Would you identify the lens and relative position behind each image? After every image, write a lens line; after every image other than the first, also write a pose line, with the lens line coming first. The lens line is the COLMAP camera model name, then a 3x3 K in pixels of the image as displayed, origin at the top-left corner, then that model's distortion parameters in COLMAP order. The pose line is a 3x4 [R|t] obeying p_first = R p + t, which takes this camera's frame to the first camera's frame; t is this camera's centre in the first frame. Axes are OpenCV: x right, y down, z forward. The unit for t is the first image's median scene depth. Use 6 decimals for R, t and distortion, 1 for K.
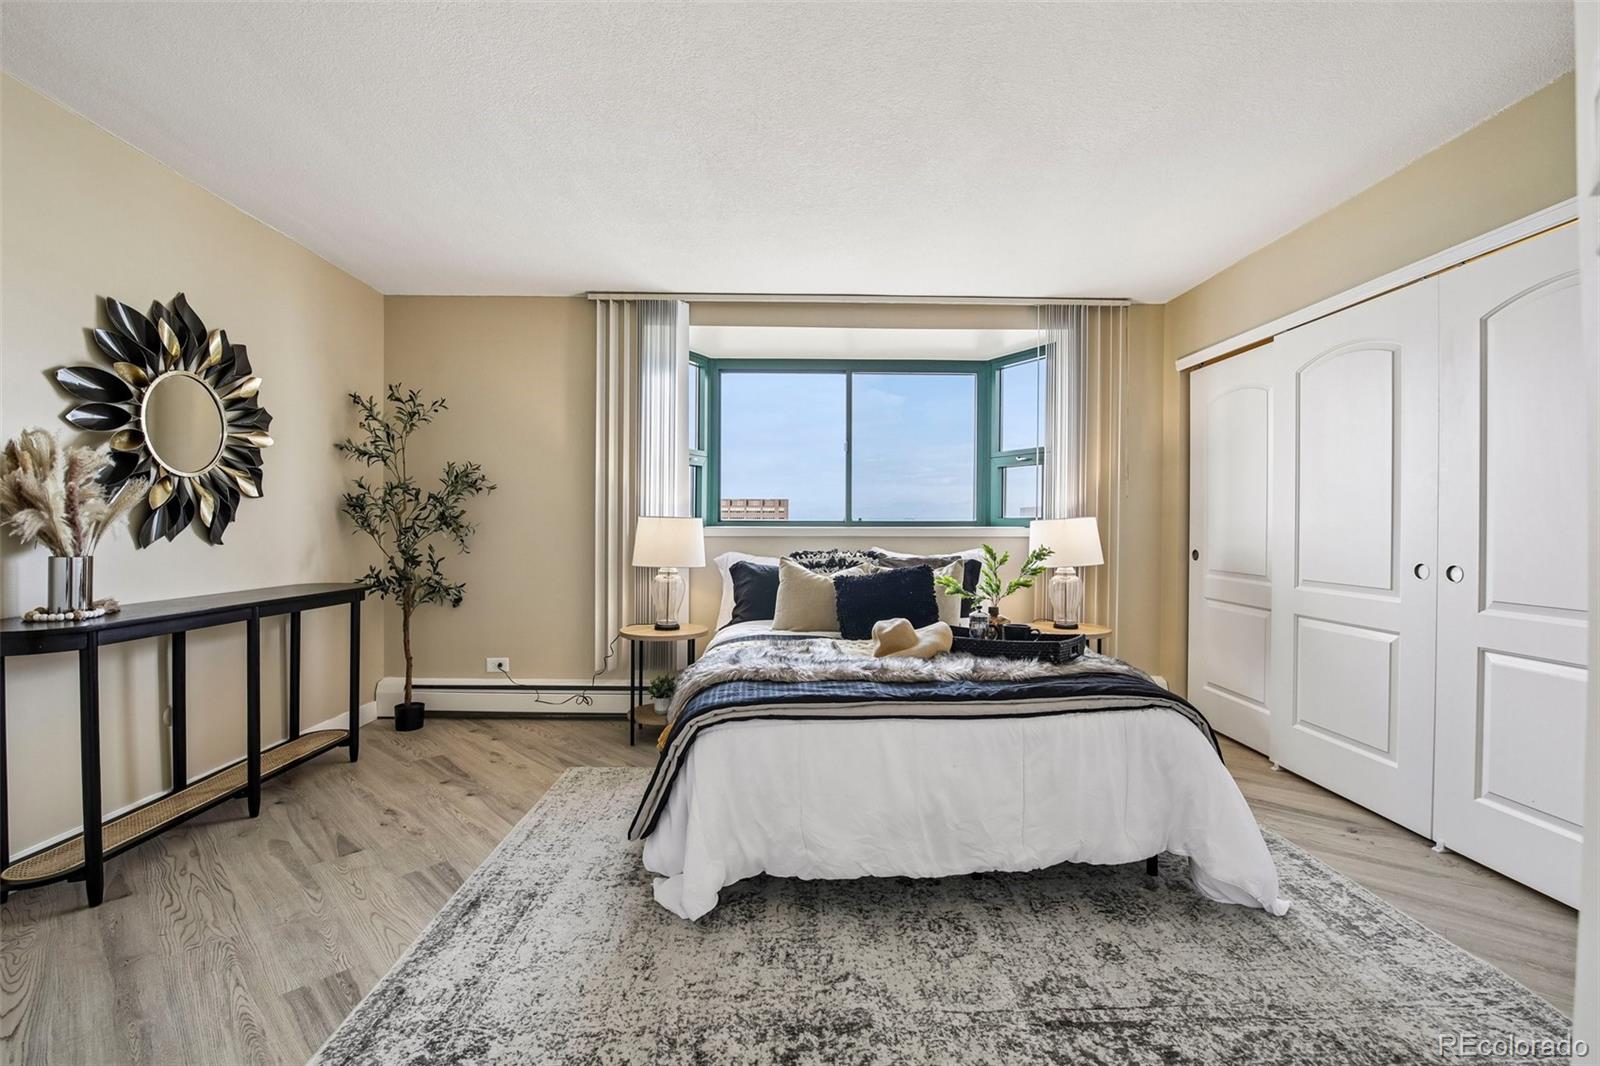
lens RADIAL K [[690.4, 0, 797.3], [0, 690.4, 532.1], [0, 0, 1]] dist [-0.006939, -0.006105]
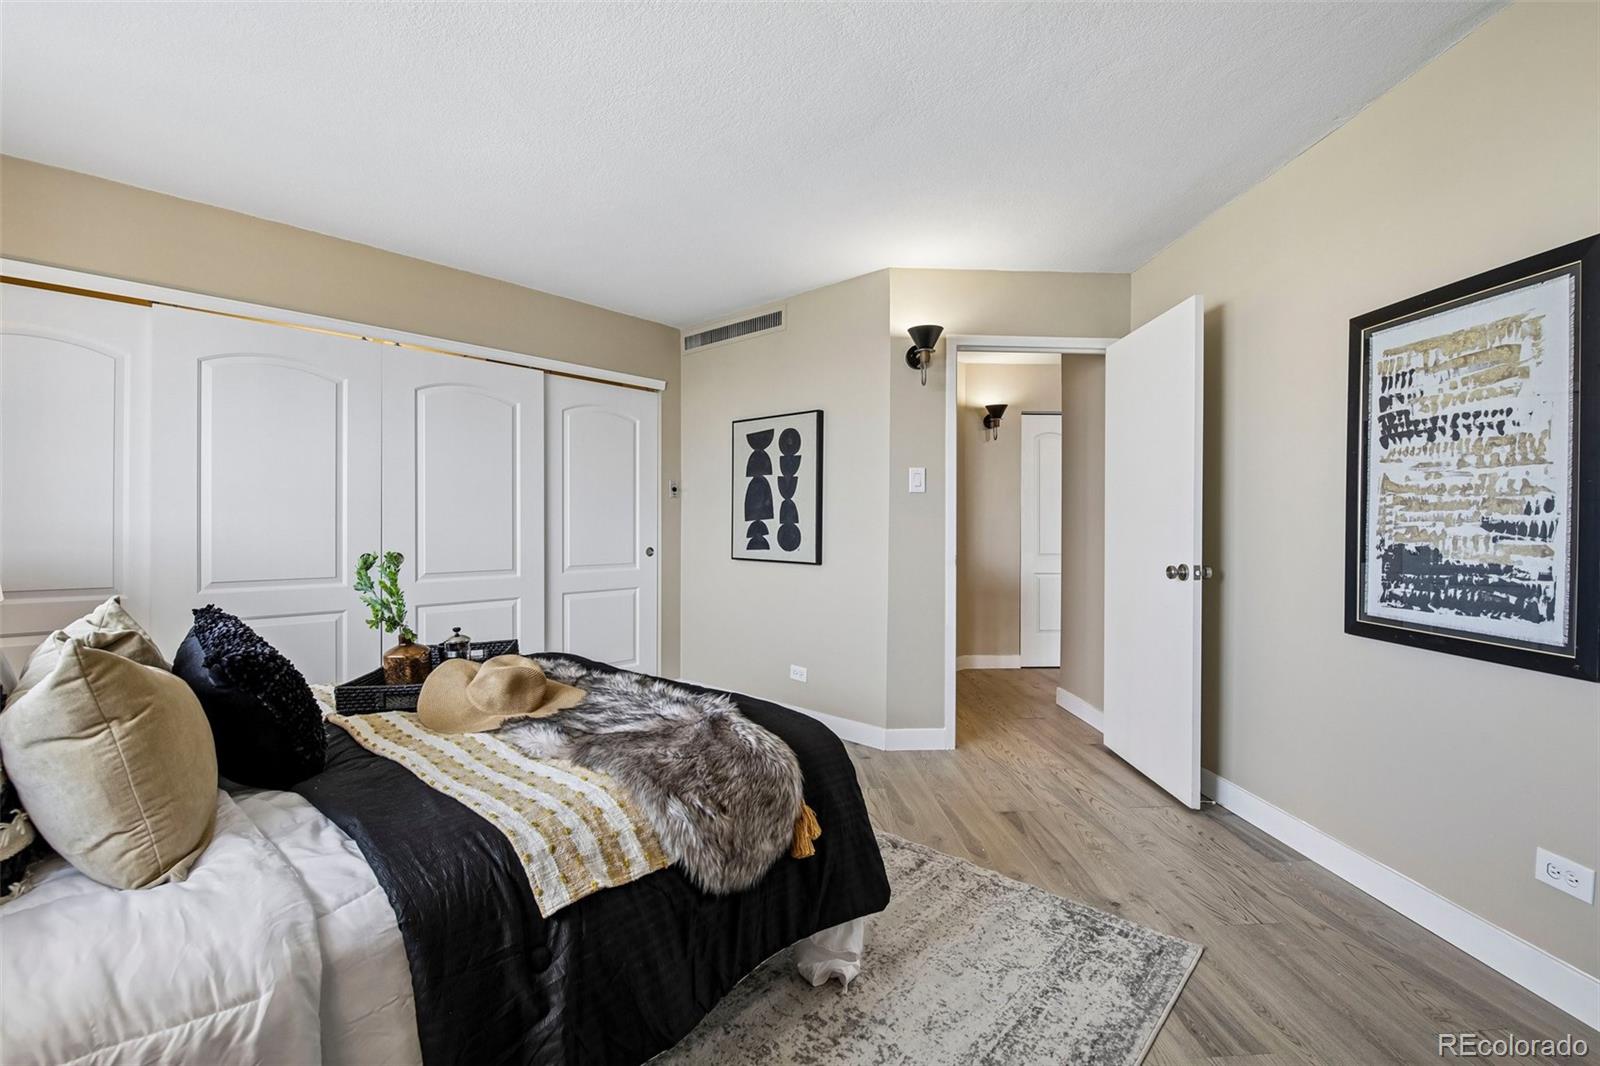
lens RADIAL K [[690.4, 0, 803.9], [0, 690.4, 529.1], [0, 0, 1]] dist [-0.006939, -0.006105]
pose [[-0.725989, -0.008673, 0.687651, -0.518232], [0.001913, 0.999891, 0.014631, -0.016124], [-0.687703, 0.011937, -0.725894, 1.166042]]
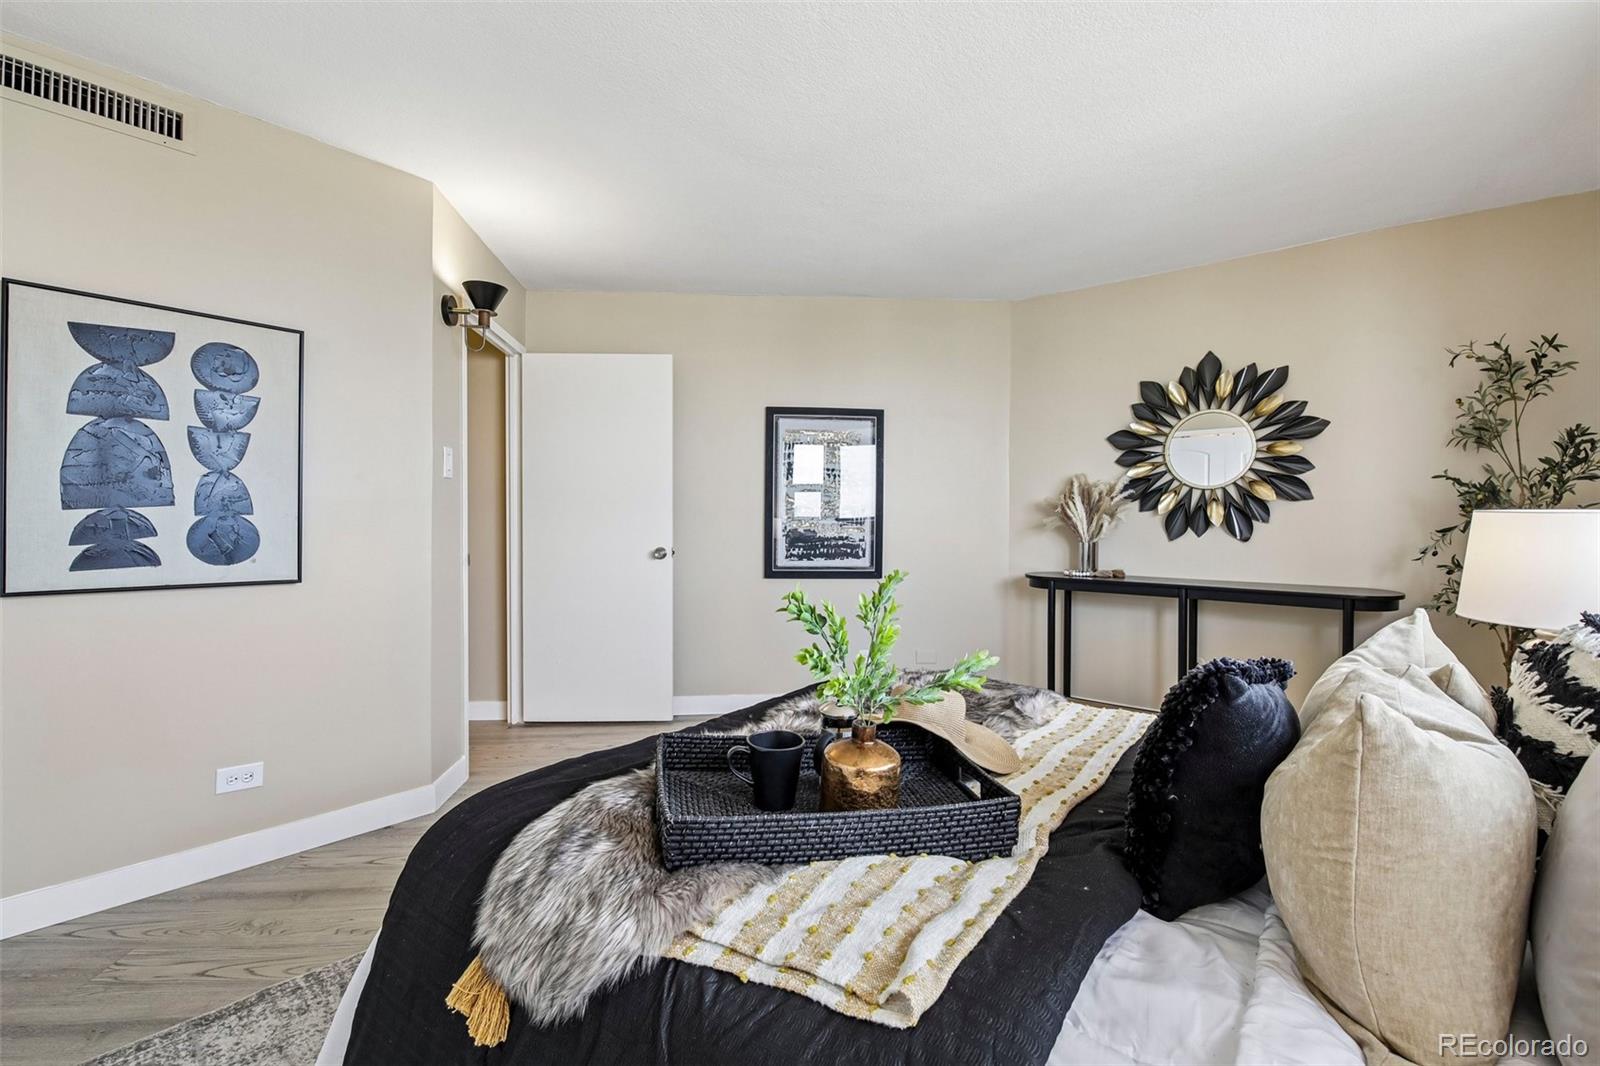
lens RADIAL K [[690.4, 0, 786.3], [0, 690.4, 526.2], [0, 0, 1]] dist [-0.006939, -0.006105]
pose [[-0.659346, 0.001905, -0.751838, 0.590041], [-0.013785, 0.999798, 0.014622, -0.014706], [0.751714, 0.020006, -0.659186, 1.155347]]
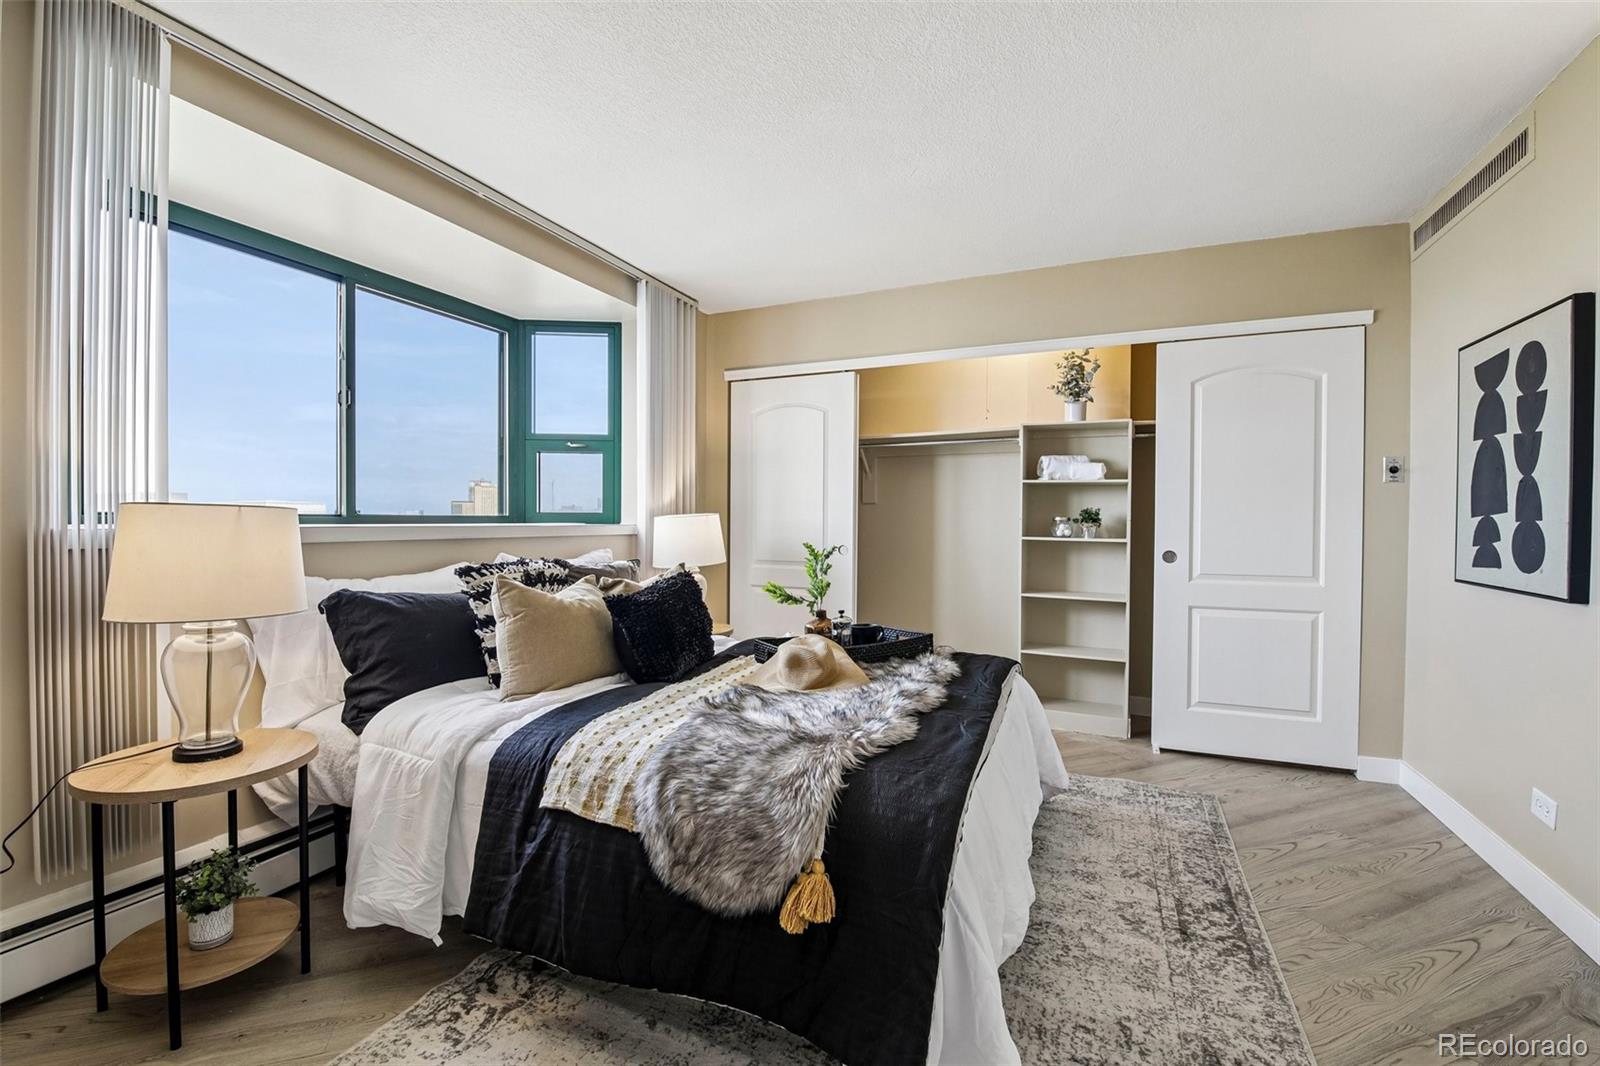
lens RADIAL K [[690.4, 0, 794.2], [0, 690.4, 528.8], [0, 0, 1]] dist [-0.006939, -0.006105]
pose [[0.435851, -0.012452, 0.899932, -0.539744], [0.006568, 0.999922, 0.010655, -0.012049], [-0.899995, 0.001267, 0.435899, 0.585143]]
